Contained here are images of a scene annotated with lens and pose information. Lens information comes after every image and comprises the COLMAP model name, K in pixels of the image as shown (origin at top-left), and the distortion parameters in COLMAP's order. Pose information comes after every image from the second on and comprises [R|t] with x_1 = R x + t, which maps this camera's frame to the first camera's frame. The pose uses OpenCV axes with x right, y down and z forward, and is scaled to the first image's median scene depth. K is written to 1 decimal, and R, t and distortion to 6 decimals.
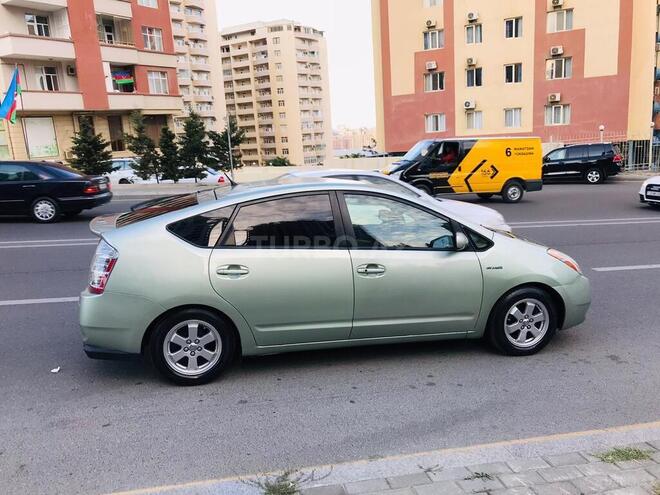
lens RADIAL K [[544.7, 0, 333.0], [0, 544.7, 247.3], [0, 0, 1]] dist [-0.014894, 0.035182]
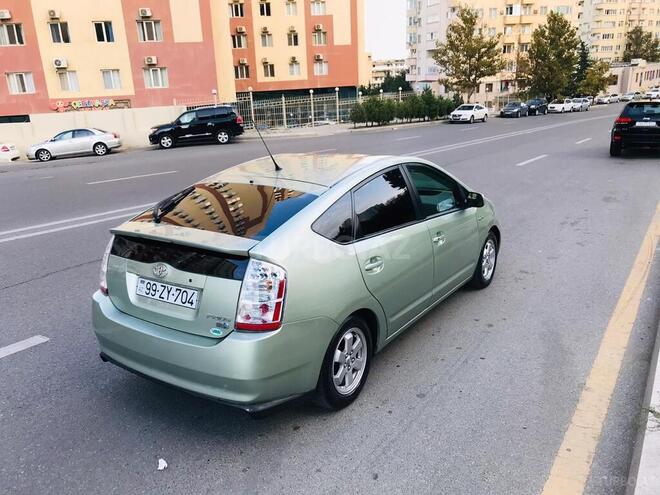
lens RADIAL K [[544.7, 0, 325.7], [0, 544.7, 241.5], [0, 0, 1]] dist [-0.014894, 0.035182]
pose [[0.720067, -0.175834, 0.671257, -0.094927], [0.136239, 0.984358, 0.111705, -0.012523], [-0.680399, 0.011017, 0.732759, 0.043008]]
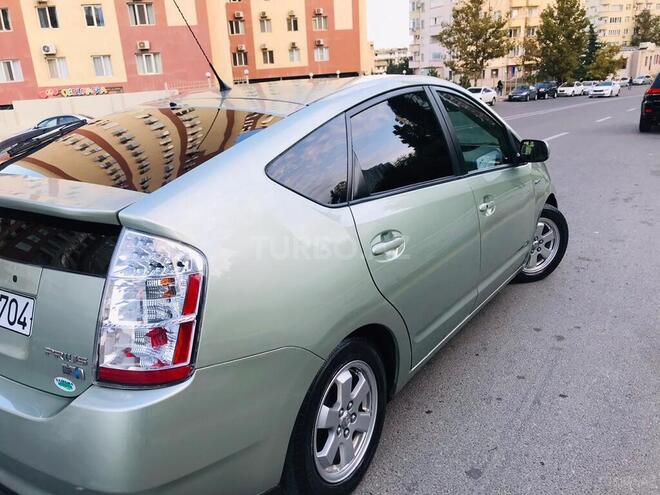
lens RADIAL K [[544.7, 0, 321.0], [0, 544.7, 239.9], [0, 0, 1]] dist [-0.014894, 0.035182]
pose [[0.728745, -0.193086, 0.656999, -0.063895], [0.151387, 0.981112, 0.120421, -0.004243], [-0.667842, 0.011705, 0.744211, 0.073261]]
